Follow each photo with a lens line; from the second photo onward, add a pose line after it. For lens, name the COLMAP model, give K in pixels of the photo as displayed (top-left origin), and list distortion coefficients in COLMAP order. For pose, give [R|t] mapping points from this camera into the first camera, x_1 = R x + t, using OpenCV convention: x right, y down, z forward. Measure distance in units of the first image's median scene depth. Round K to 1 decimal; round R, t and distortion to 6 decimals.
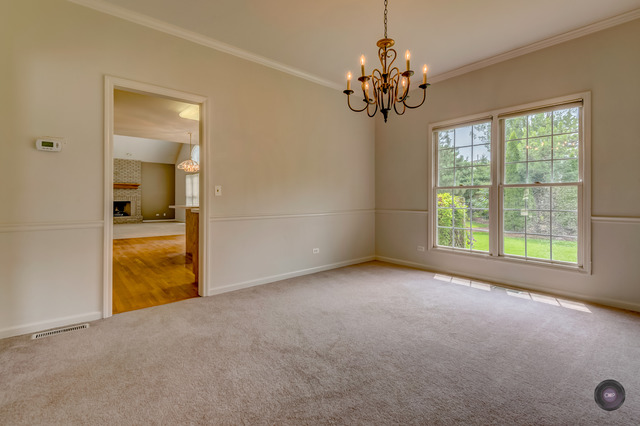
lens RADIAL K [[295.3, 0, 320.0], [0, 295.3, 206.8], [0, 0, 1]] dist [0.002871, -0.002060]
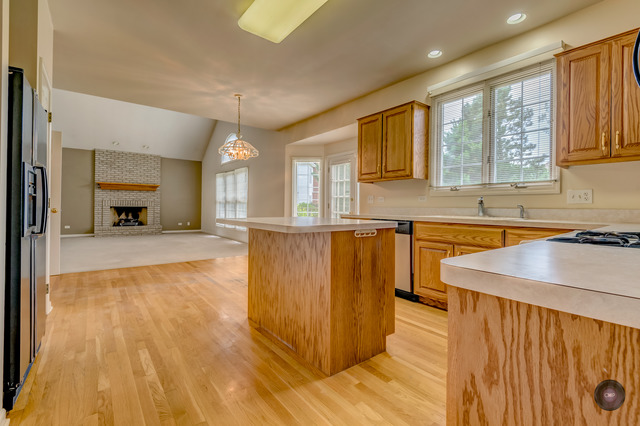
lens RADIAL K [[295.3, 0, 321.6], [0, 295.3, 213.0], [0, 0, 1]] dist [0.002871, -0.002060]
pose [[0.998847, 0.009128, -0.047139, -0.139323], [-0.009299, 0.999951, -0.003409, -0.003592], [0.047106, 0.003844, 0.998883, 0.235223]]
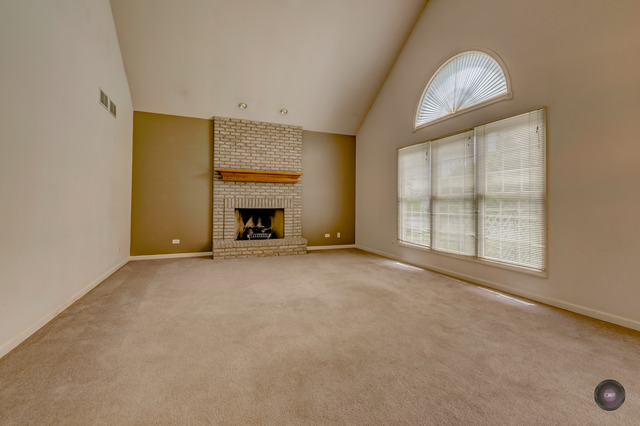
lens RADIAL K [[295.3, 0, 319.4], [0, 295.3, 209.9], [0, 0, 1]] dist [0.002871, -0.002060]
pose [[0.943226, 0.006313, -0.332091, -0.422314], [-0.010928, 0.999868, -0.012030, -0.011143], [0.331971, 0.014976, 0.943171, 0.555985]]
